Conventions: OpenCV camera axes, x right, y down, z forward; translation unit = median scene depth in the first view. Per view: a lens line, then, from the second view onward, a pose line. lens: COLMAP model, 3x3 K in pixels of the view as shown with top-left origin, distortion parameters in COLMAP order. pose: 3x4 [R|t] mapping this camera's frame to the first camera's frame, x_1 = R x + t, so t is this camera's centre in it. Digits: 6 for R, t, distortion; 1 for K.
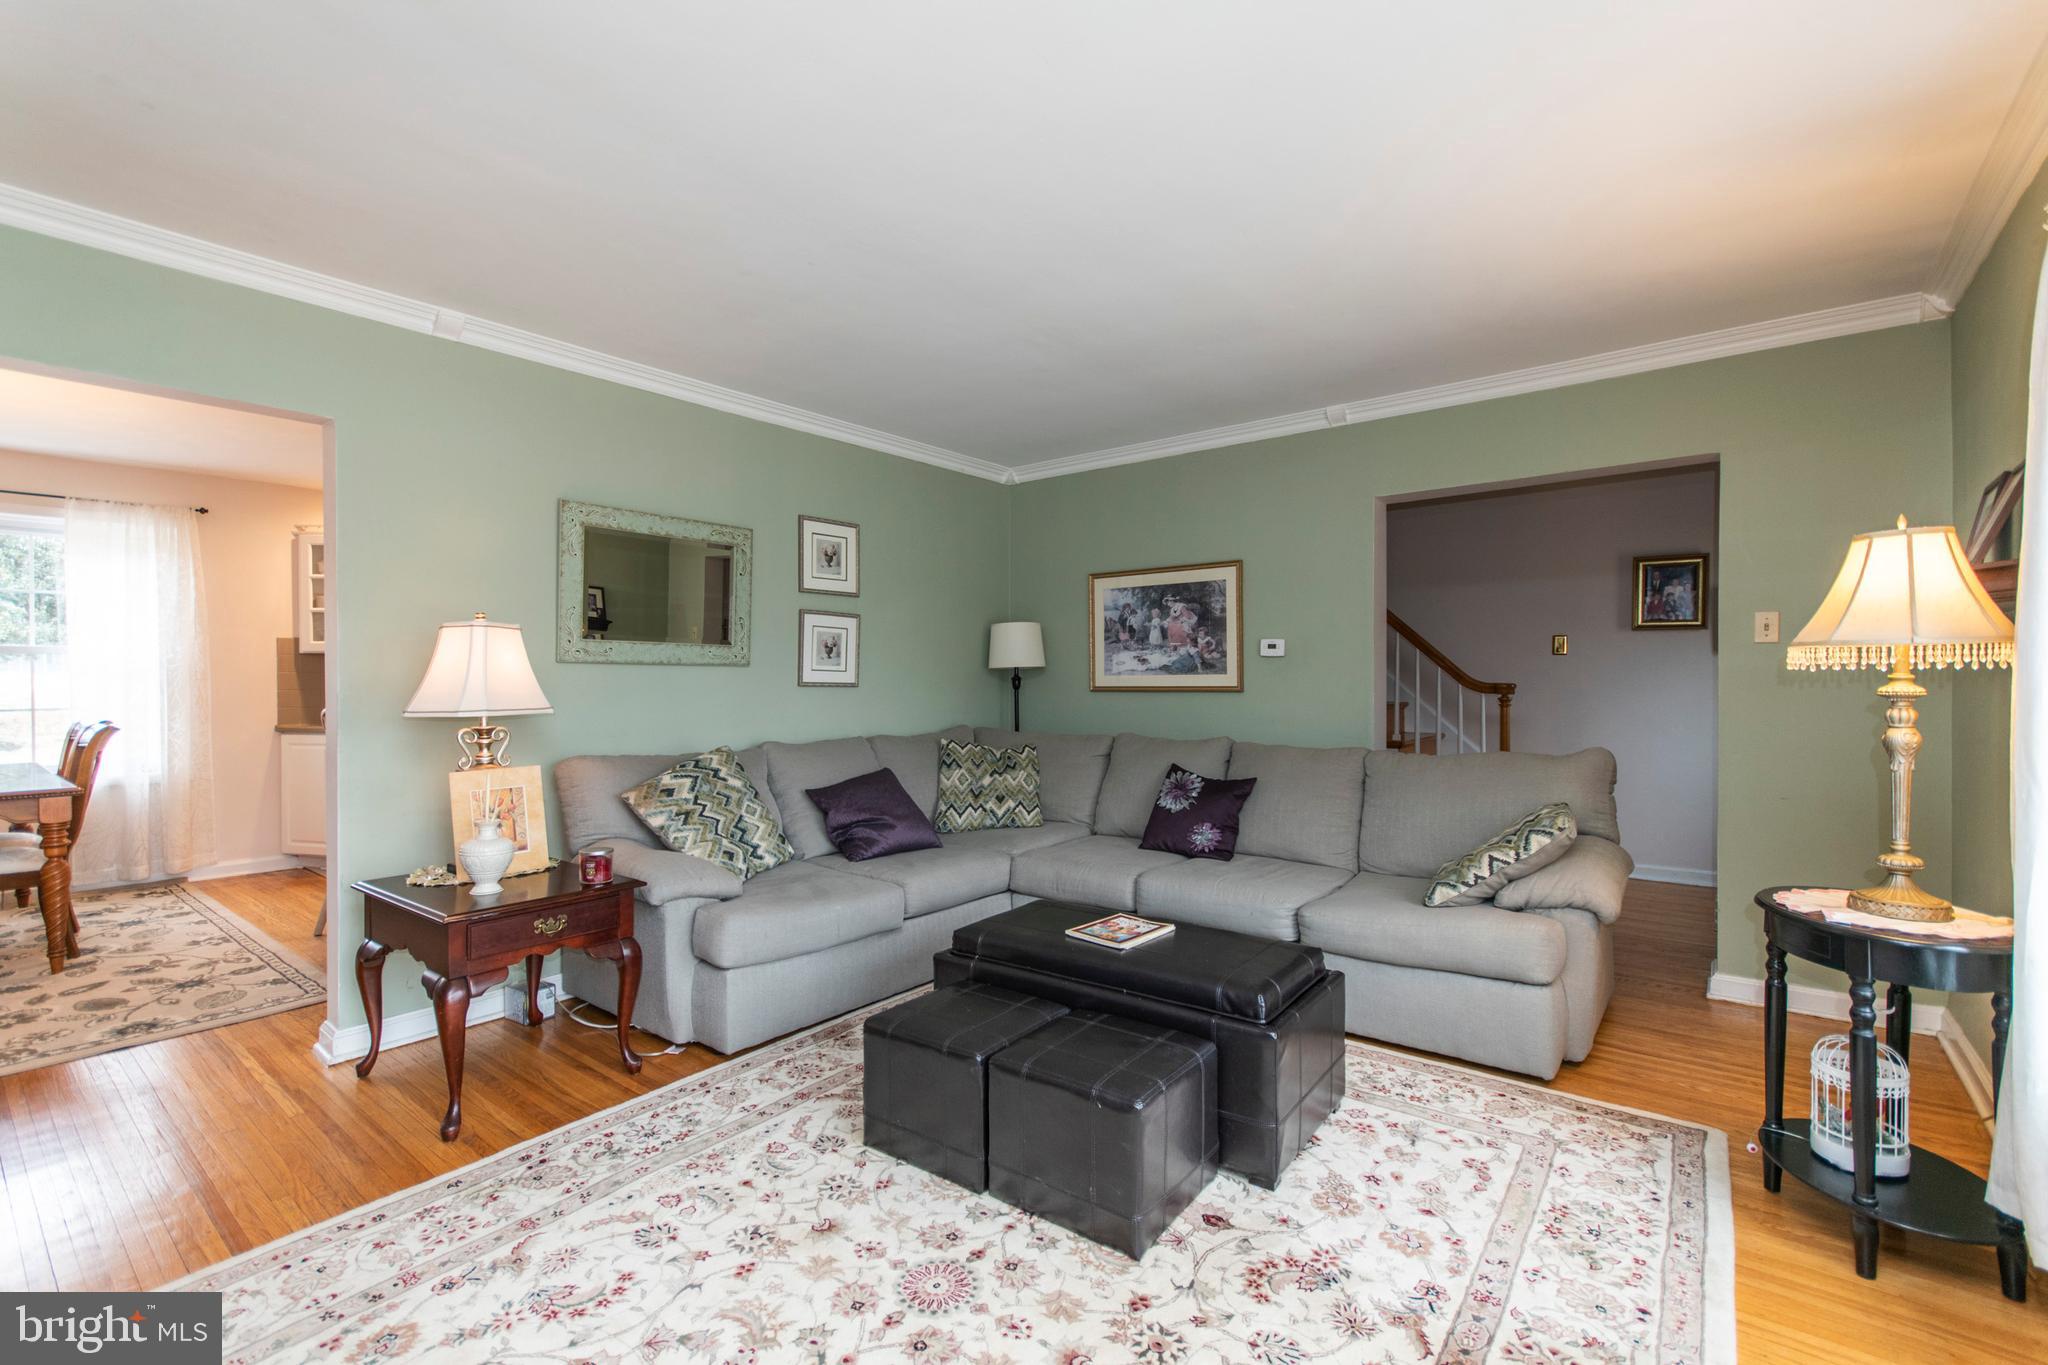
lens RADIAL K [[910.4, 0, 1024.0], [0, 910.4, 682.5], [0, 0, 1]] dist [0.013320, 0.000096]
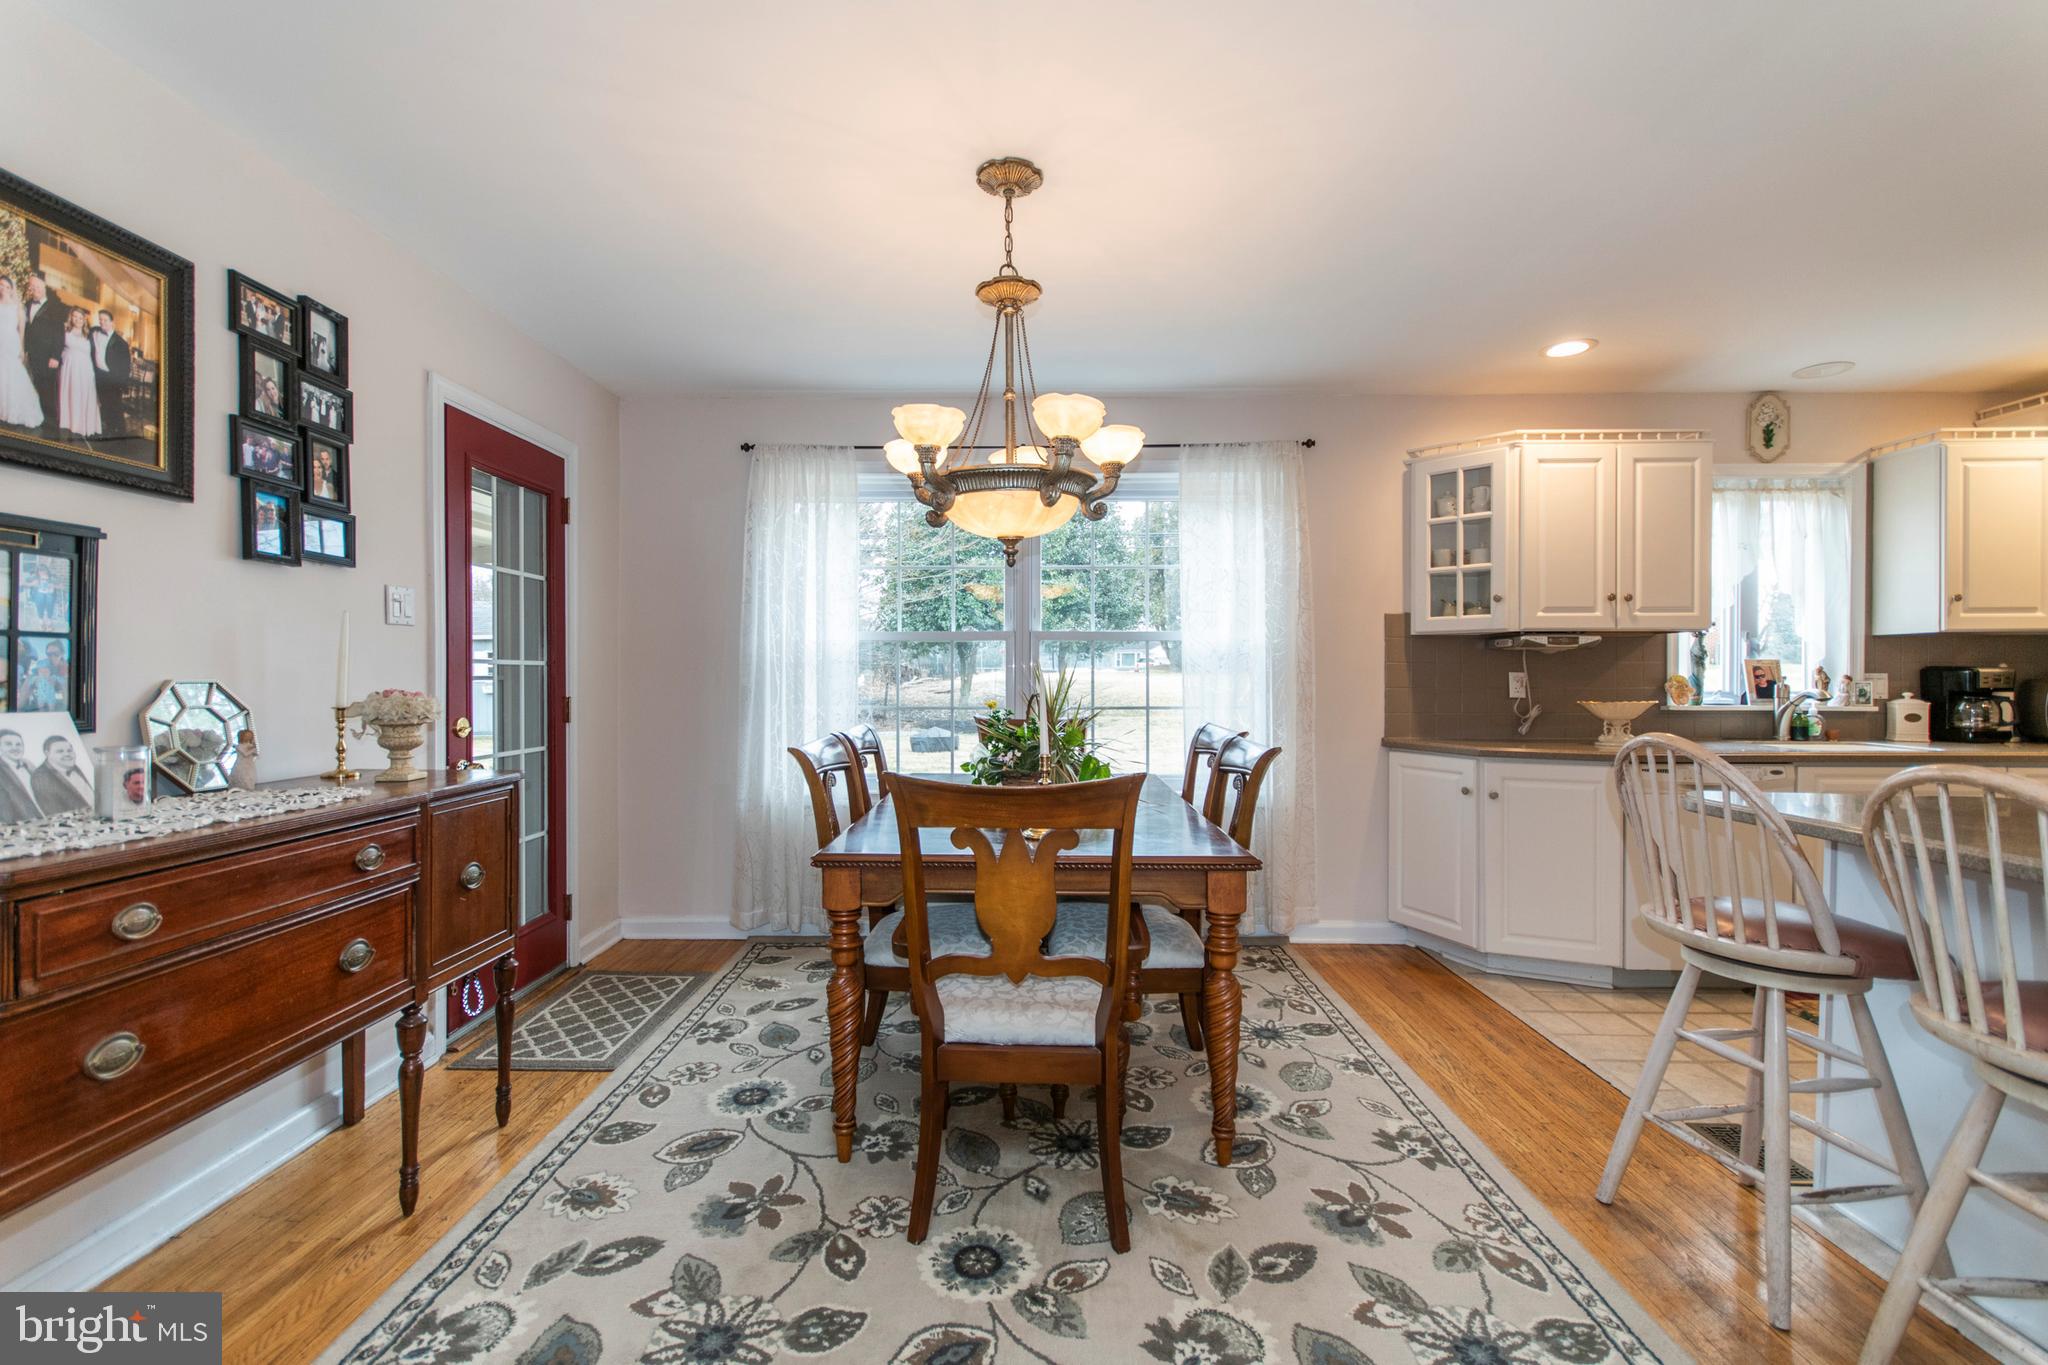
lens RADIAL K [[900.7, 0, 968.8], [0, 900.7, 681.1], [0, 0, 1]] dist [0.017904, -0.007160]
pose [[0.574269, 0.010234, -0.818603, -0.457112], [-0.006702, 0.999947, 0.007799, -0.000237], [0.818639, 0.001008, 0.574307, 0.363587]]
